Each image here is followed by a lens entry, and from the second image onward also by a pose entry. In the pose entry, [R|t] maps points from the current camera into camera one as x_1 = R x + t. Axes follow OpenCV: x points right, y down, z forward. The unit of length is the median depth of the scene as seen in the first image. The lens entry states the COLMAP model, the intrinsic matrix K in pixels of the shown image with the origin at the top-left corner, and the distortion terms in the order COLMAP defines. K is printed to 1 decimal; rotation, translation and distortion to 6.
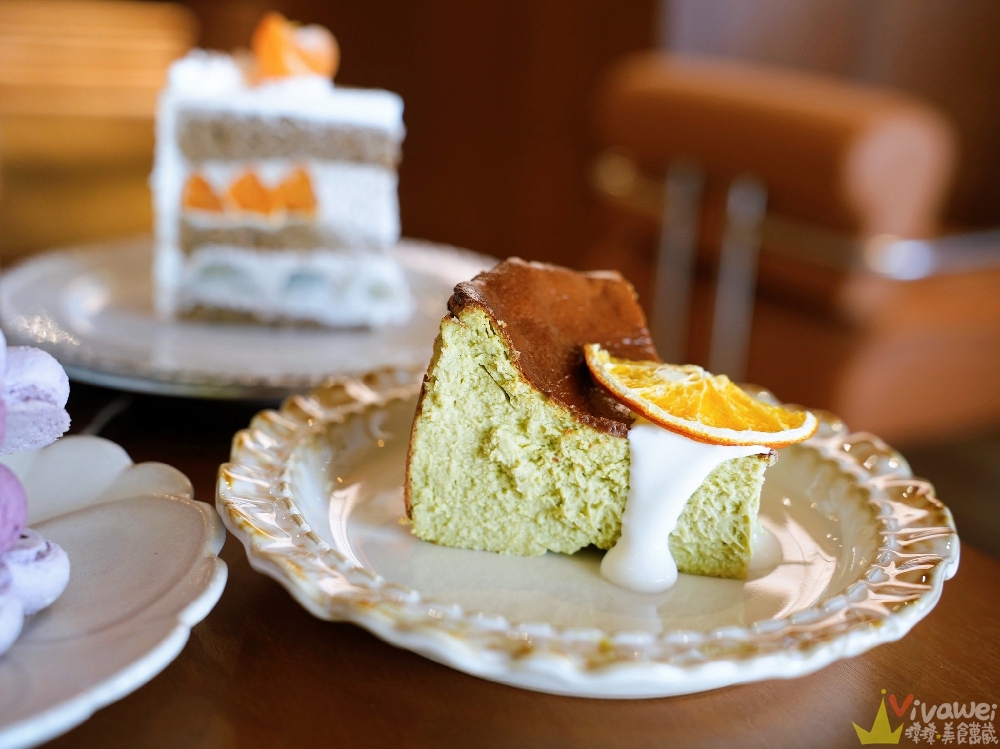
lens RADIAL K [[1170.8, 0, 501.5], [0, 1170.8, 344.5], [0, 0, 1]] dist [0.015345, 0.034743]
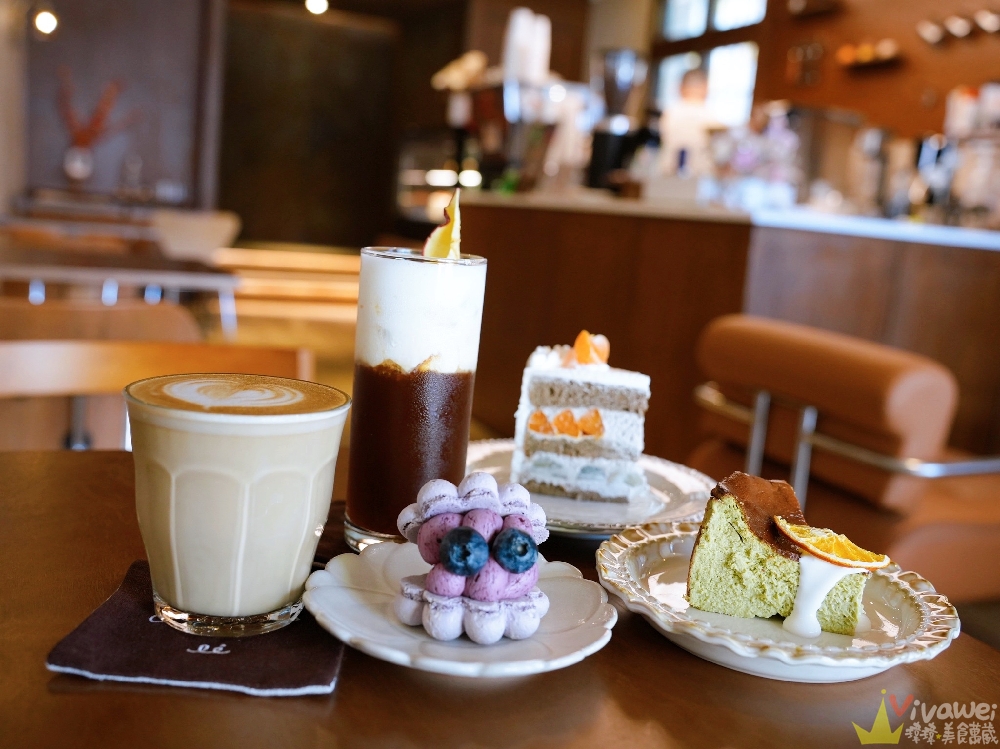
lens RADIAL K [[984.0, 0, 500.0], [0, 984.0, 374.5], [0, 0, 1]] dist [-0.014223, -0.013376]
pose [[0.995723, 0.046329, -0.079927, -0.295177], [-0.057148, 0.988659, -0.138880, 0.023064], [0.072587, 0.142854, 0.987078, -0.809576]]
